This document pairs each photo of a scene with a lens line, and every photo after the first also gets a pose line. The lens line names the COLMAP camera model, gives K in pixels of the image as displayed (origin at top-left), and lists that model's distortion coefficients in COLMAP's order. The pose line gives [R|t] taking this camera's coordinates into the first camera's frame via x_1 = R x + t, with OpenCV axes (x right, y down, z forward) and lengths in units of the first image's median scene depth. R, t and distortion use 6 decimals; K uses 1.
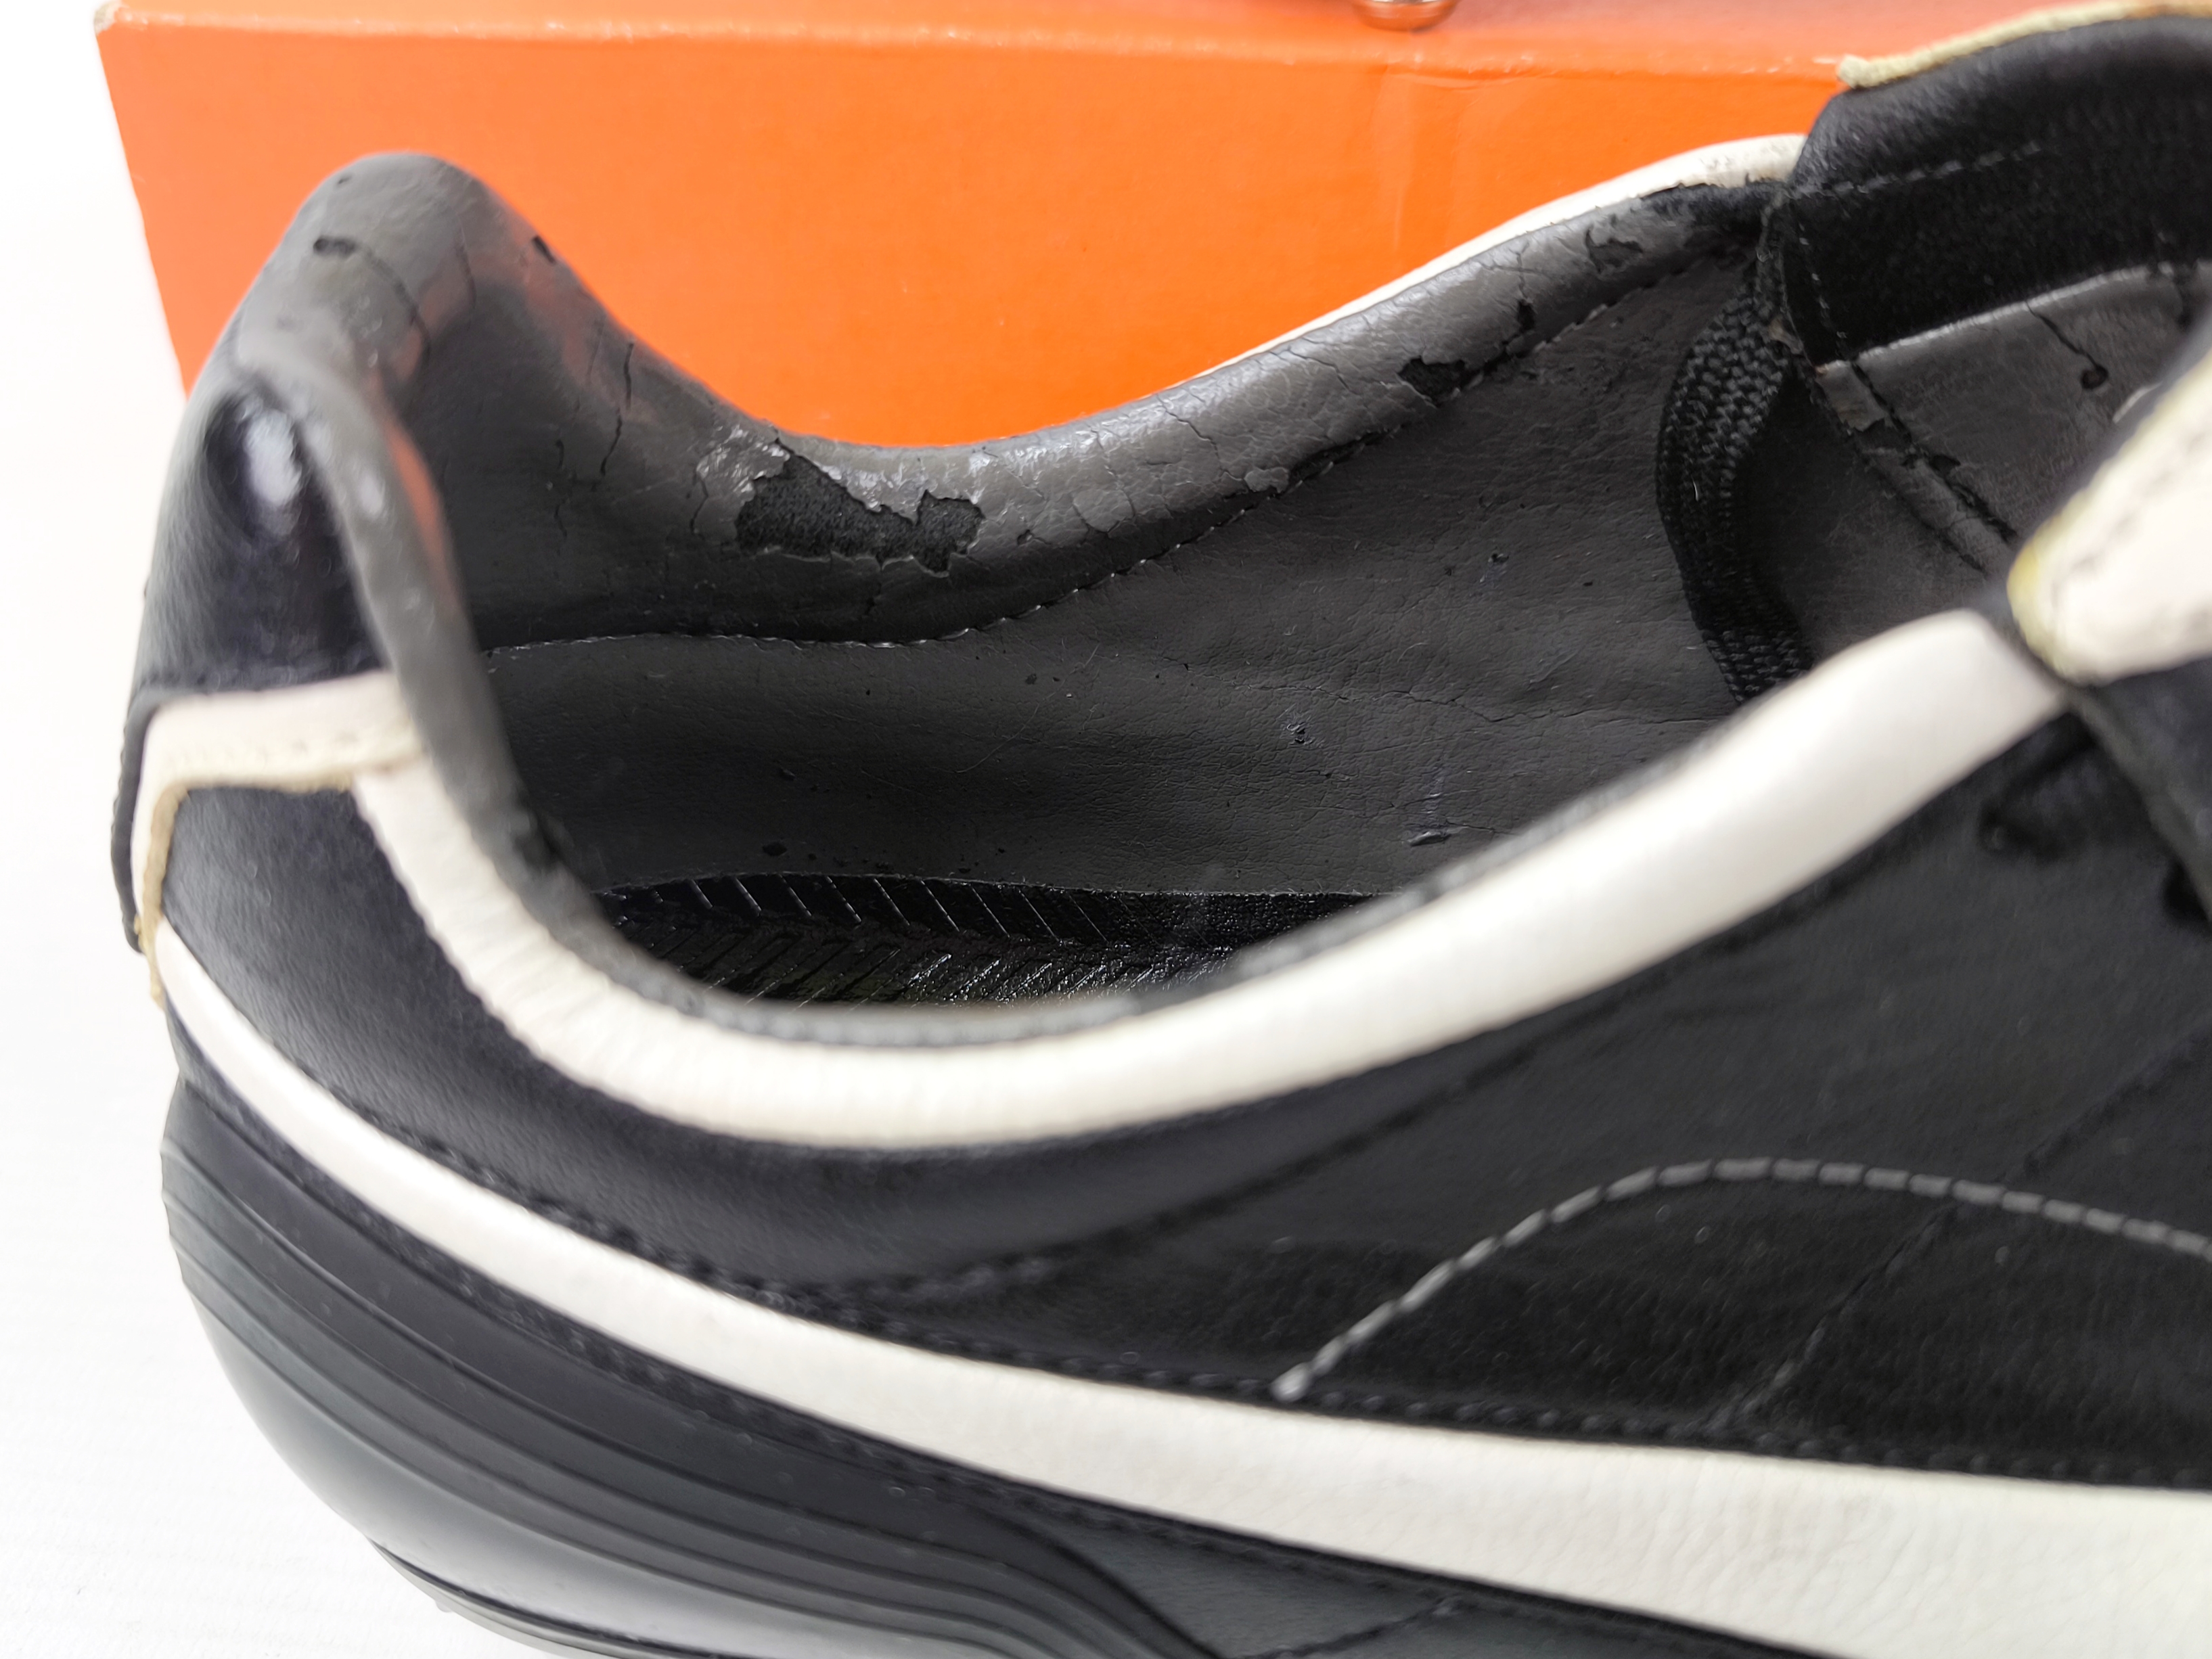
lens RADIAL K [[2082.8, 0, 1106.0], [0, 2082.8, 829.5], [0, 0, 1]] dist [-0.039933, -0.015505]
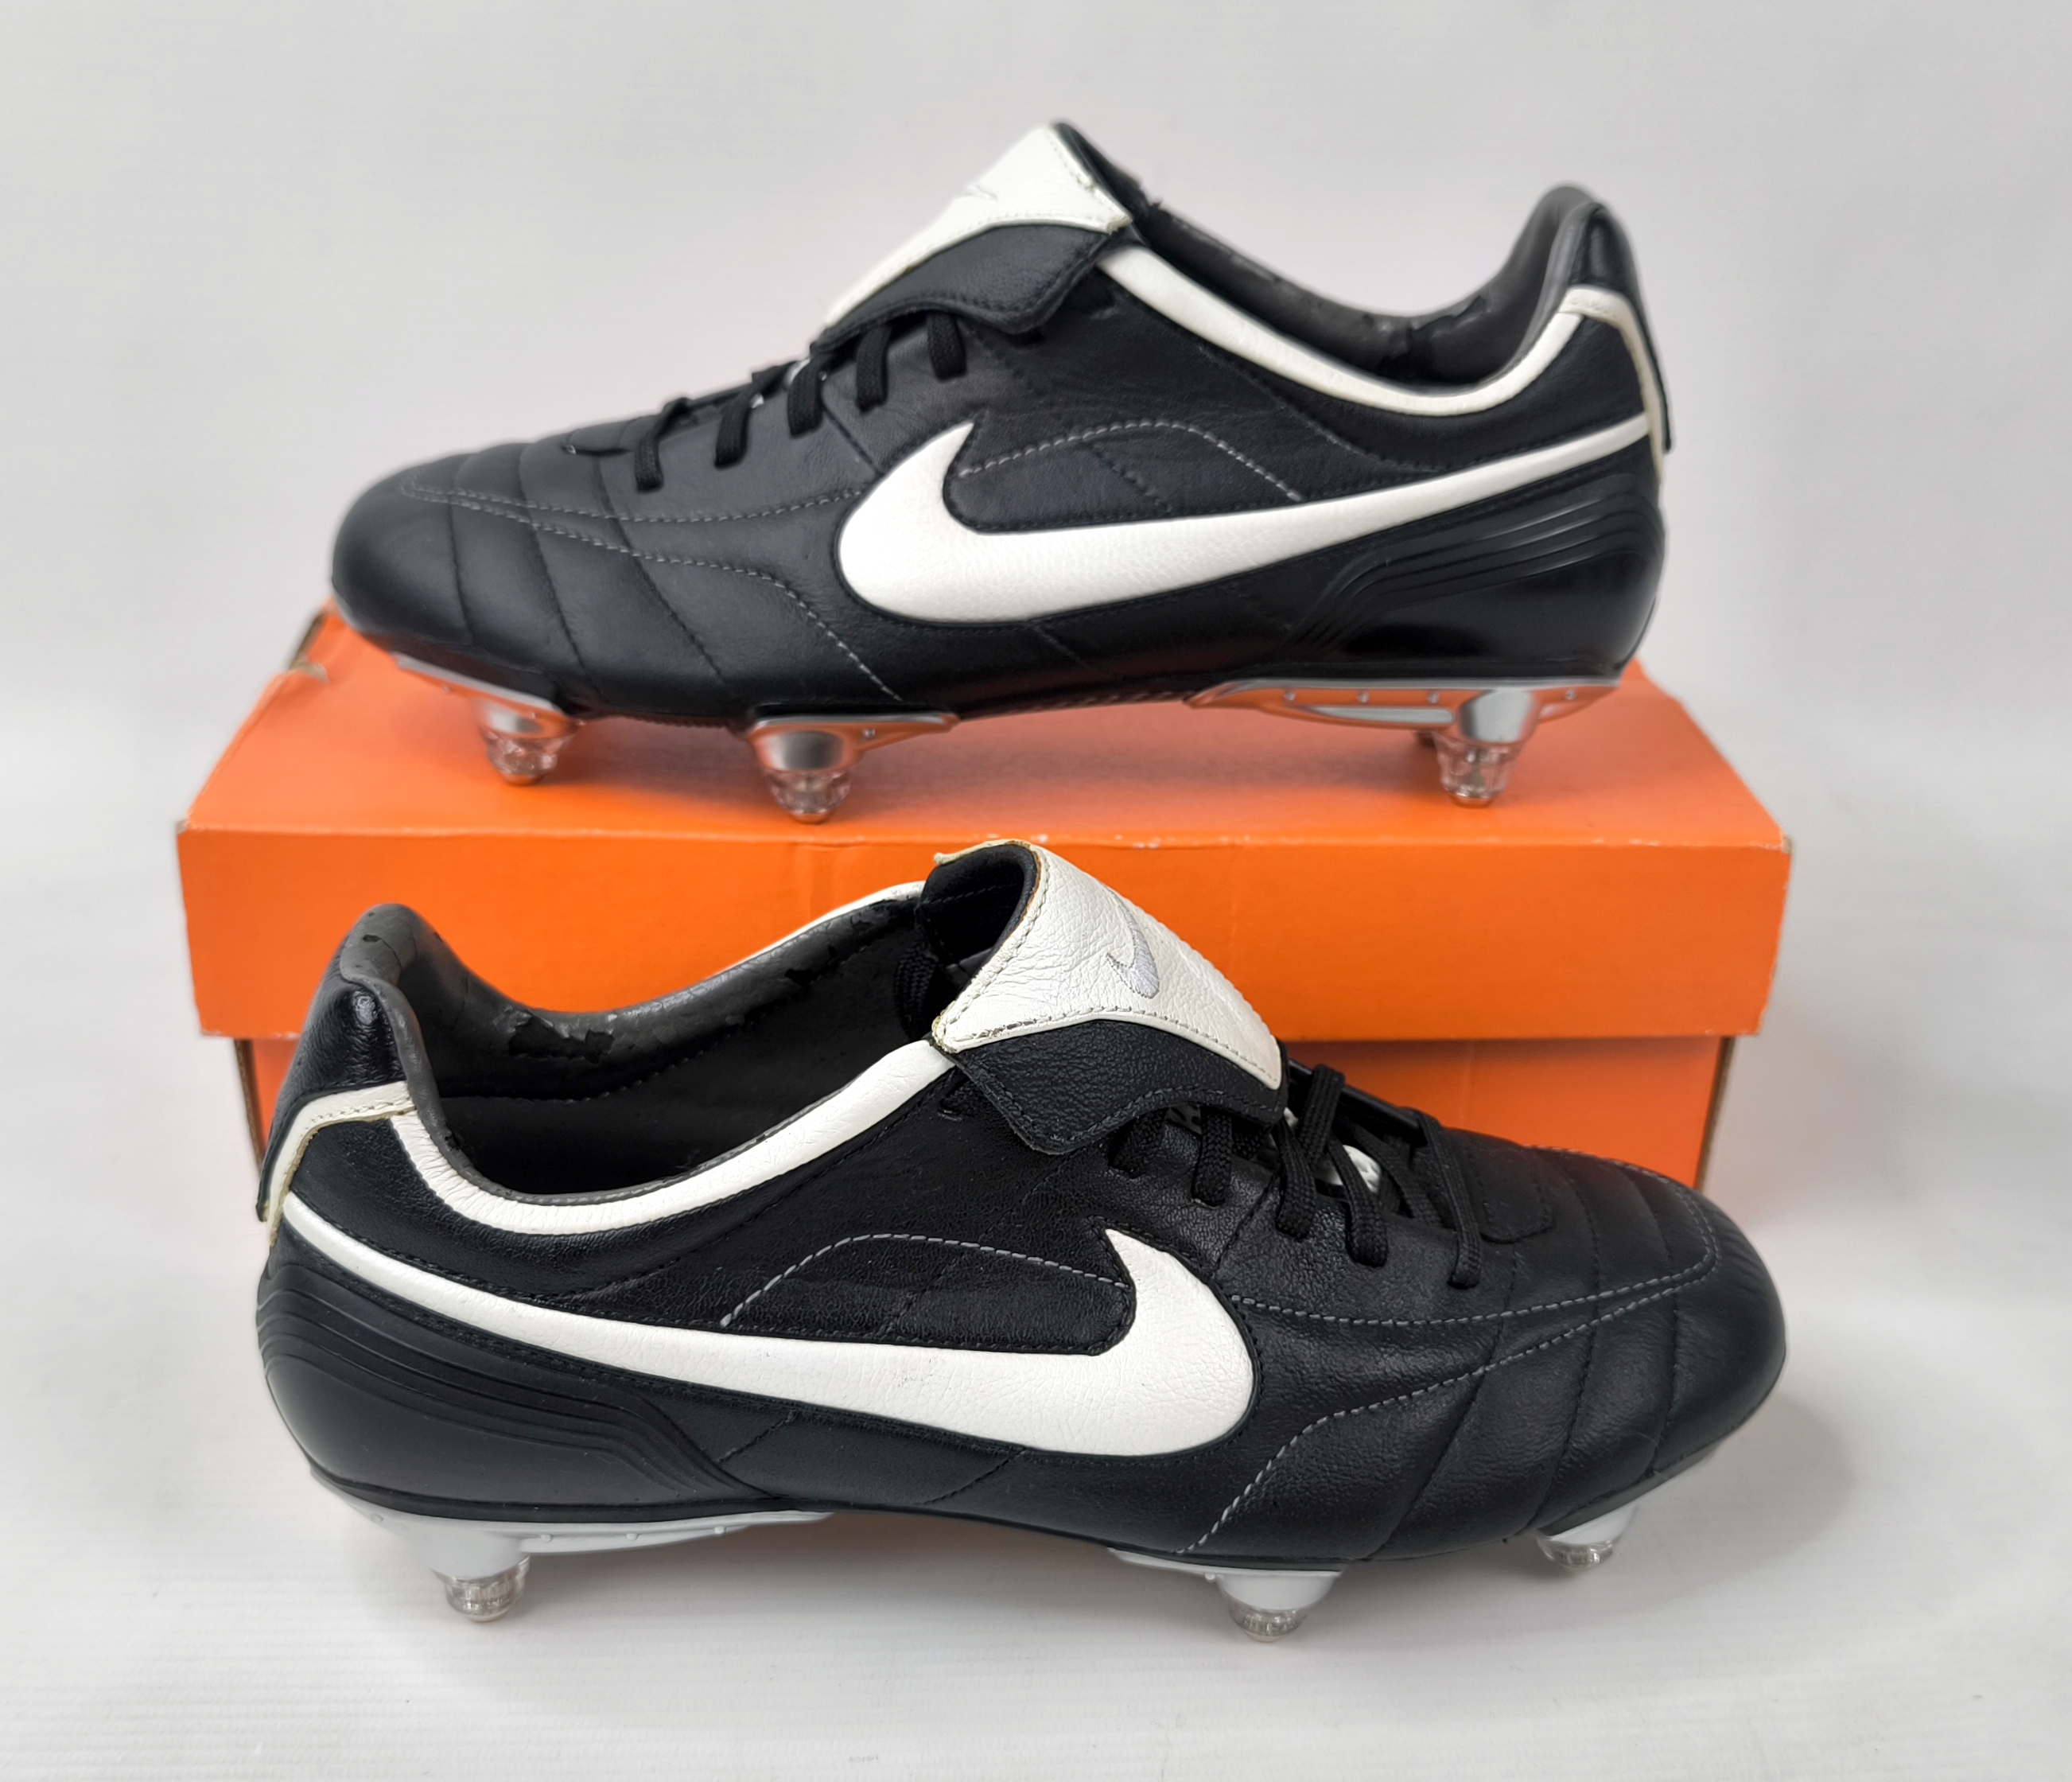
lens RADIAL K [[2255.4, 0, 1114.0], [0, 2255.4, 981.9], [0, 0, 1]] dist [0.011914, -0.008258]
pose [[0.988386, -0.029873, 0.148997, 0.147664], [0.062710, 0.973288, -0.220857, 0.464737], [-0.138419, 0.227636, 0.963858, -1.878789]]
